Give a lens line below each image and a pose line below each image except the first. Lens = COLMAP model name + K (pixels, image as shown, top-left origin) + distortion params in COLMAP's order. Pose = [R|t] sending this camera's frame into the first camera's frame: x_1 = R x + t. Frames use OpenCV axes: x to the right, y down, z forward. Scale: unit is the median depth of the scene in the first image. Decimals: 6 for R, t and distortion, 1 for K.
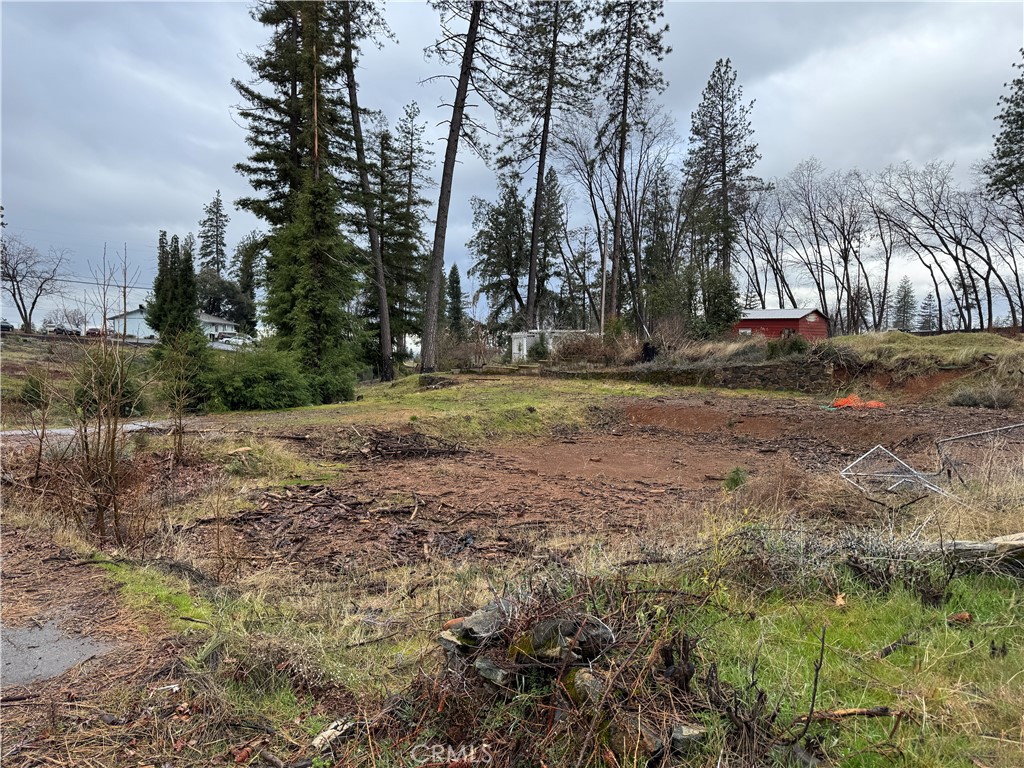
lens RADIAL K [[718.9, 0, 512.0], [0, 718.9, 384.0], [0, 0, 1]] dist [0.098731, -0.120854]
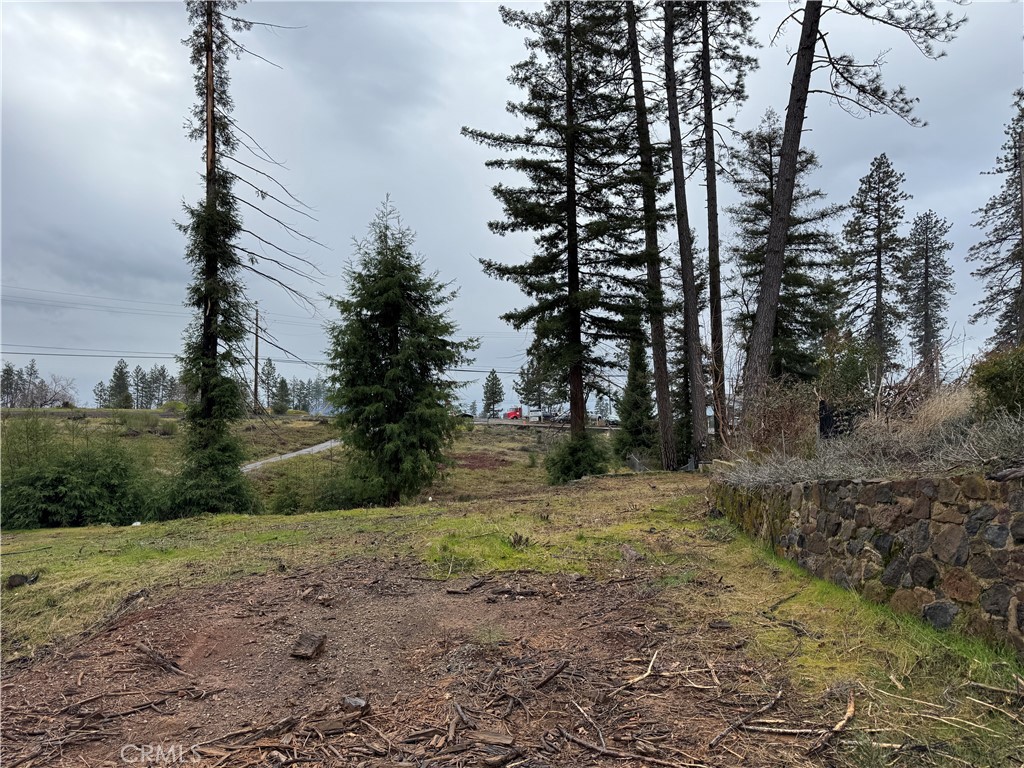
lens RADIAL K [[718.9, 0, 512.0], [0, 718.9, 384.0], [0, 0, 1]] dist [0.098731, -0.120854]
pose [[0.620395, -0.071559, -0.781018, 0.138933], [-0.022777, 0.993765, -0.109144, -0.009053], [0.783959, 0.085501, 0.614897, 0.238841]]
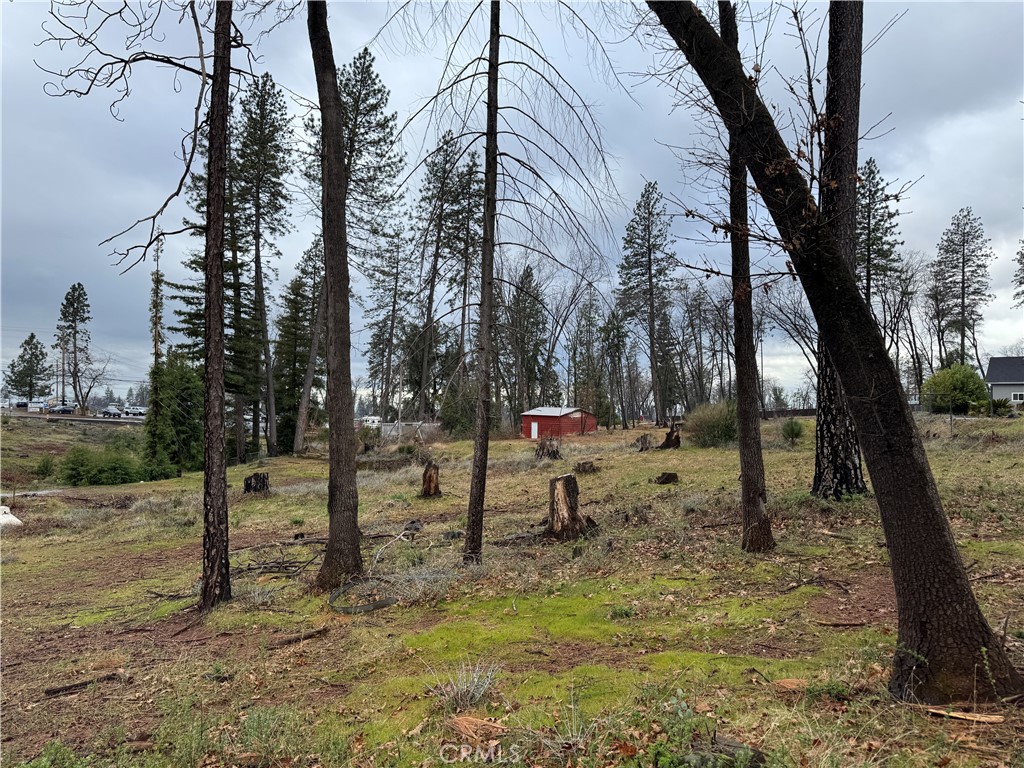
lens RADIAL K [[718.9, 0, 512.0], [0, 718.9, 384.0], [0, 0, 1]] dist [0.098731, -0.120854]
pose [[0.994437, -0.004489, -0.105233, 0.260649], [-0.004113, 0.996674, -0.081386, -0.021769], [0.105249, 0.081366, 0.991112, -0.245812]]
